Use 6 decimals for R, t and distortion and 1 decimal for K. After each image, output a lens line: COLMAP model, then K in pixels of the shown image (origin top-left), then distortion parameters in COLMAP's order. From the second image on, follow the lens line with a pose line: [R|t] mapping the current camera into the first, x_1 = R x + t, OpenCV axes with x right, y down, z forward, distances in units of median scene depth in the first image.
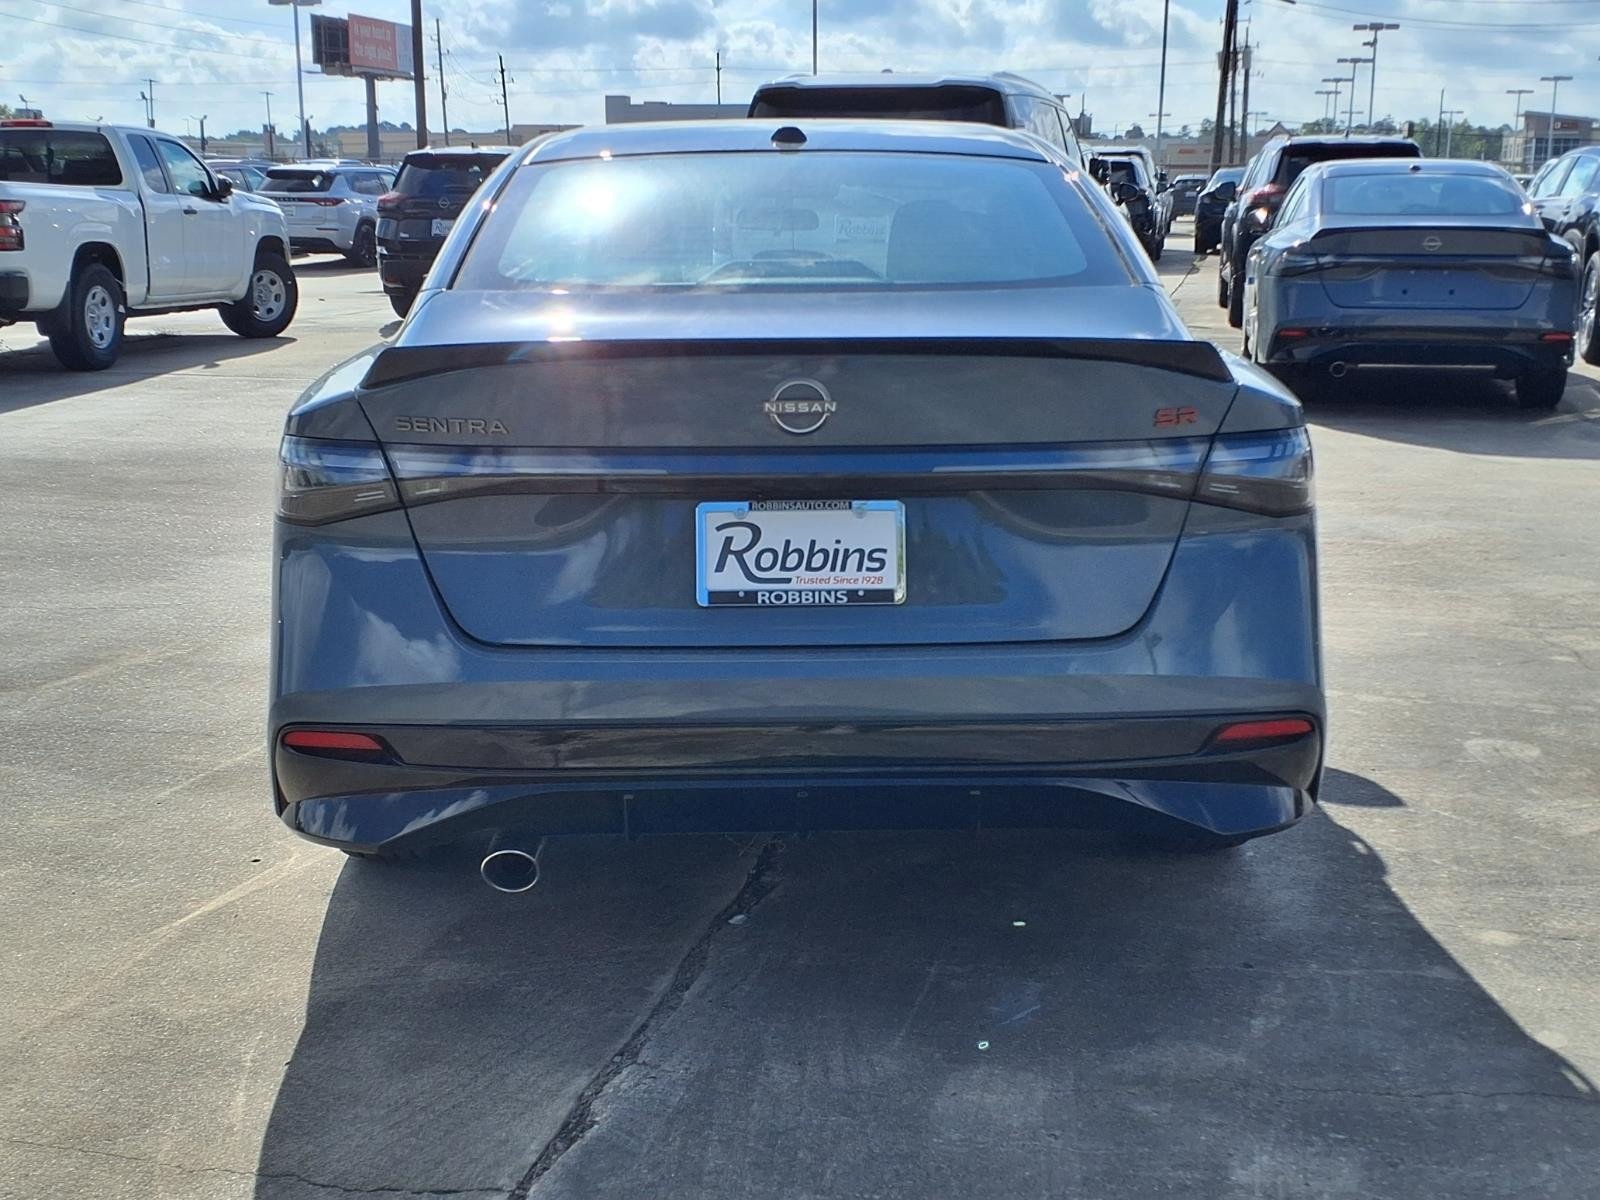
lens RADIAL K [[1866.1, 0, 791.1], [0, 1866.1, 605.5], [0, 0, 1]] dist [0.016786, 0.000000]
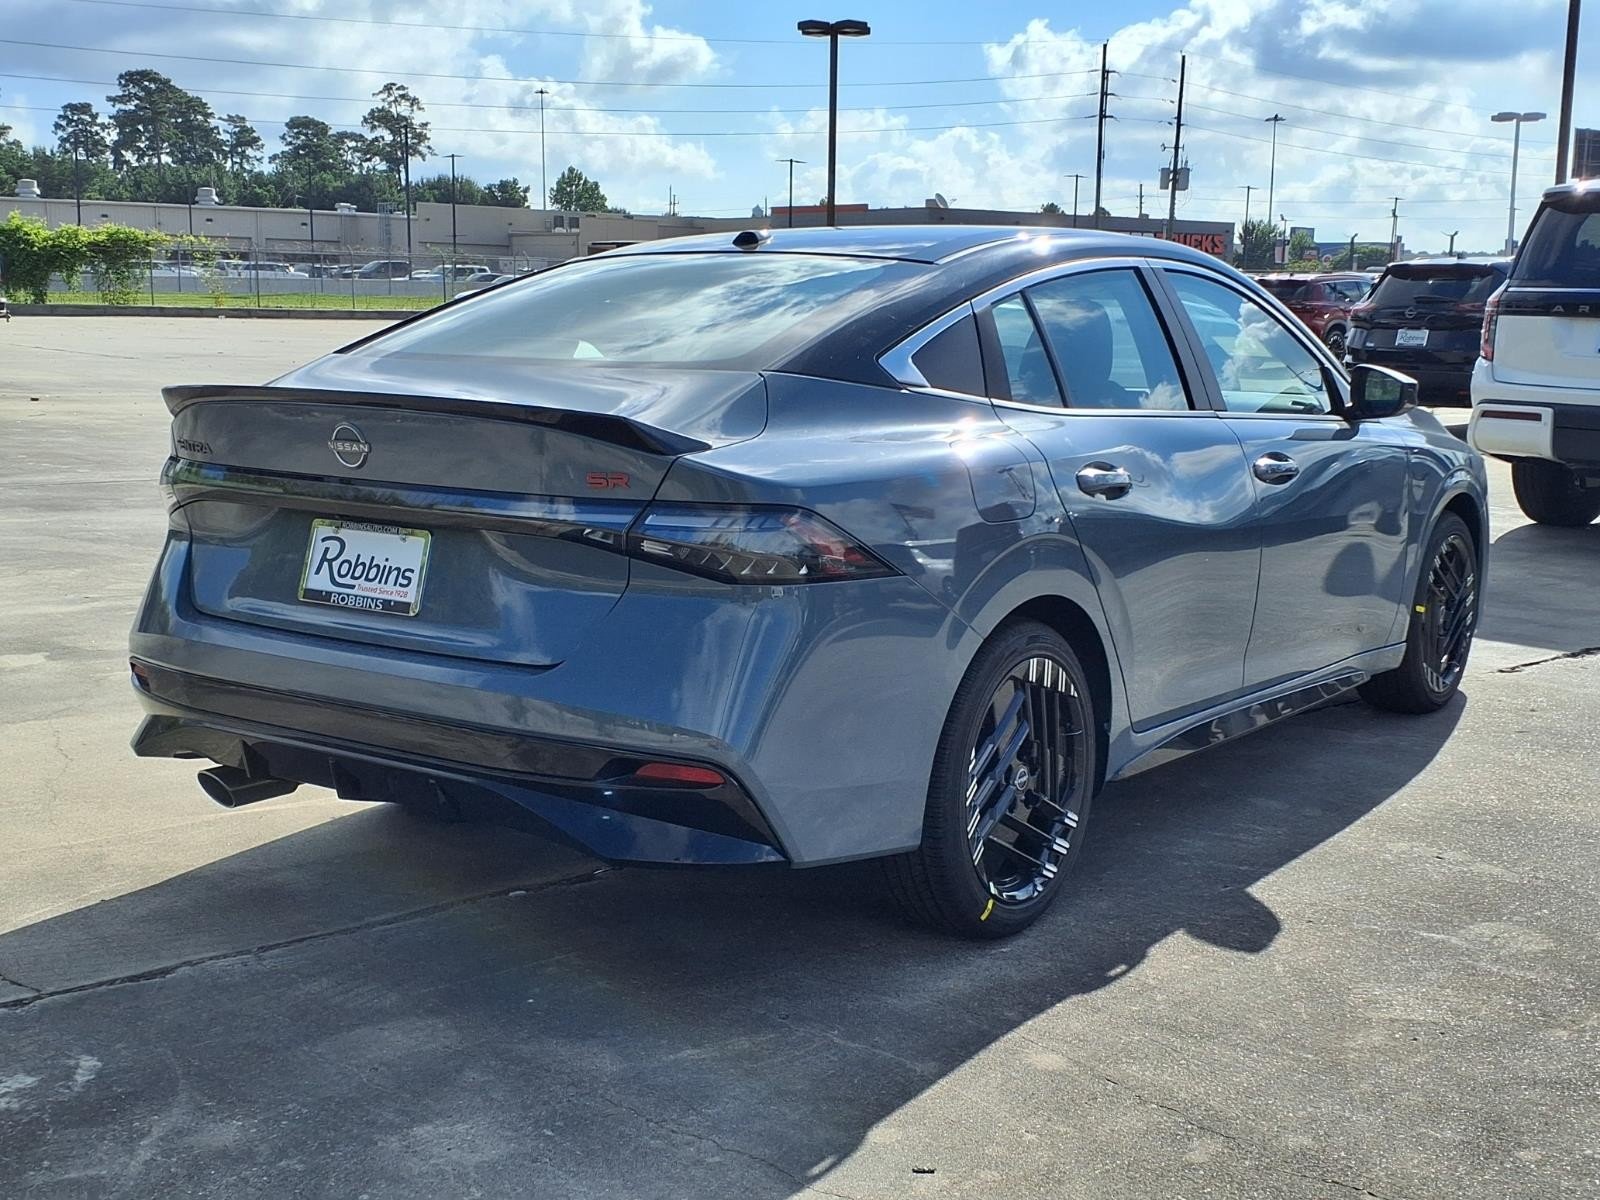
lens RADIAL K [[1866.1, 0, 855.8], [0, 1866.1, 617.9], [0, 0, 1]] dist [0.016786, 0.000000]
pose [[0.821171, 0.115743, -0.558821, 0.971992], [-0.145173, 0.989370, -0.008410, -0.030955], [0.551908, 0.088032, 0.829245, 0.153195]]
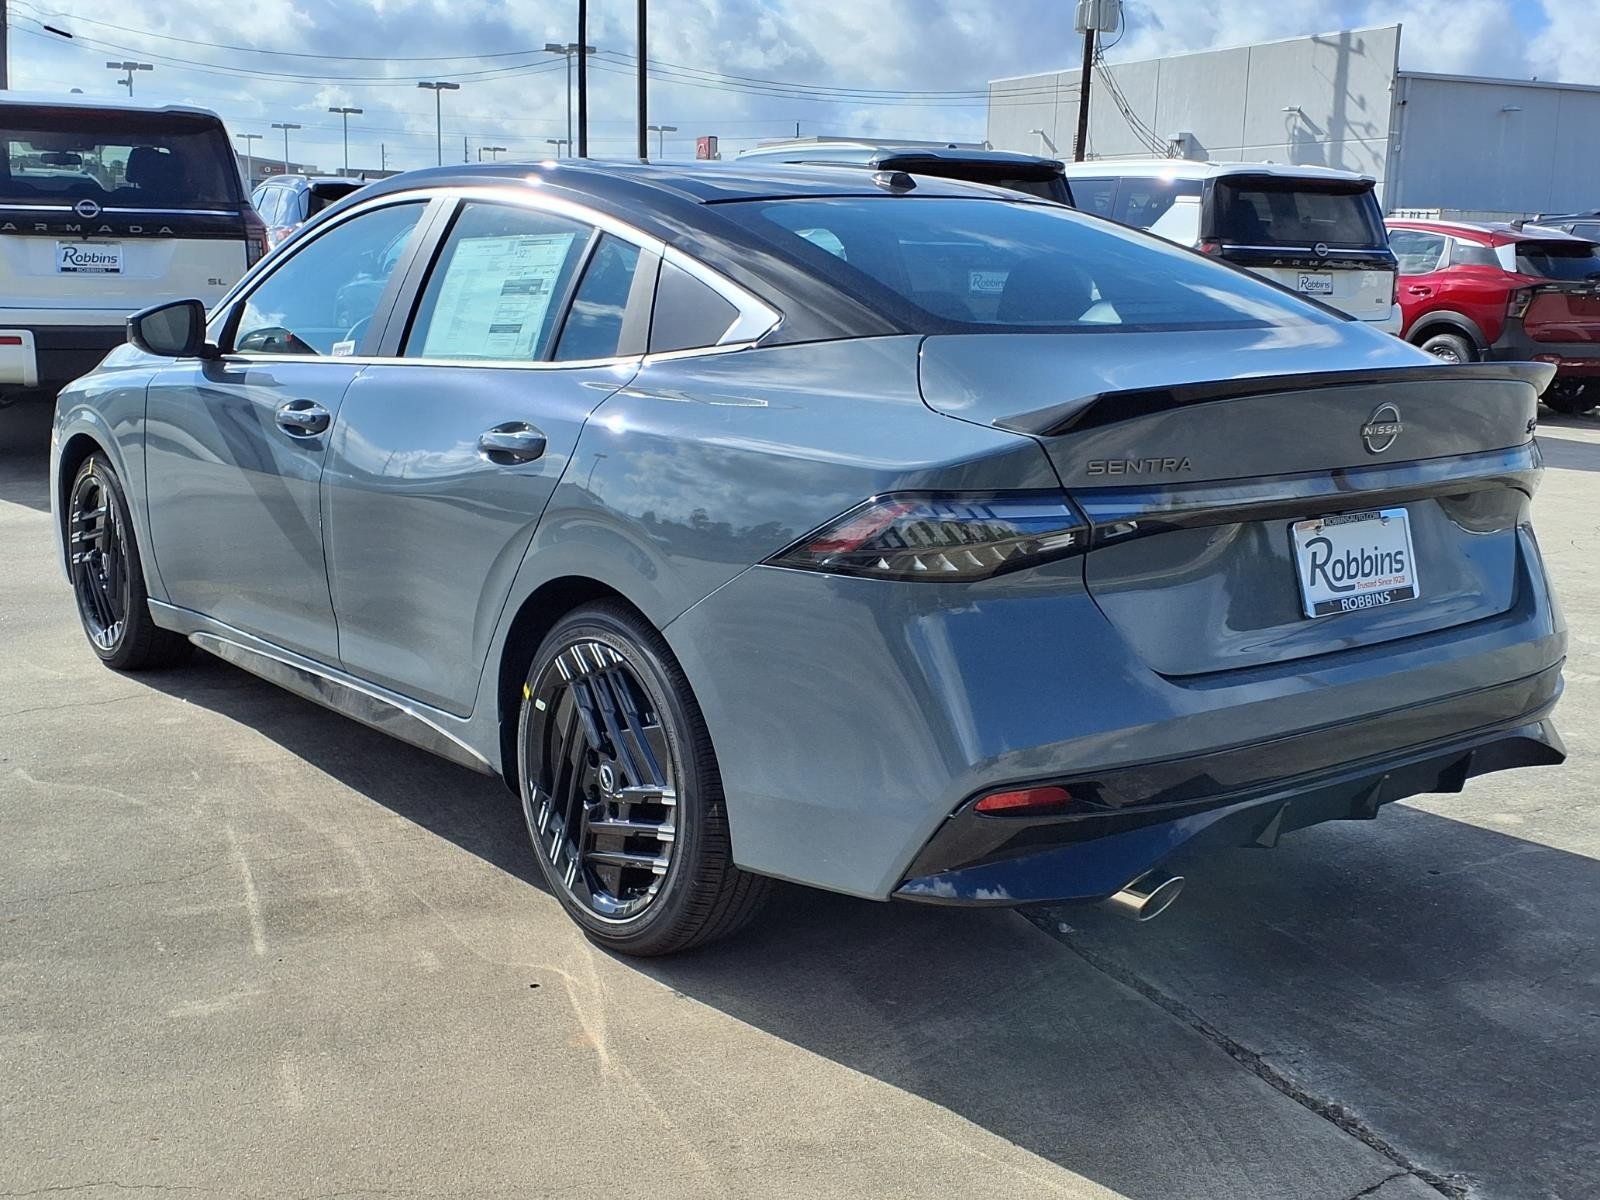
lens RADIAL K [[1866.1, 0, 787.5], [0, 1866.1, 599.3], [0, 0, 1]] dist [0.016786, 0.000000]
pose [[0.804231, -0.102142, 0.585473, -0.928266], [0.115816, 0.993169, 0.014179, -0.060973], [-0.582922, 0.056404, 0.810568, 0.291268]]
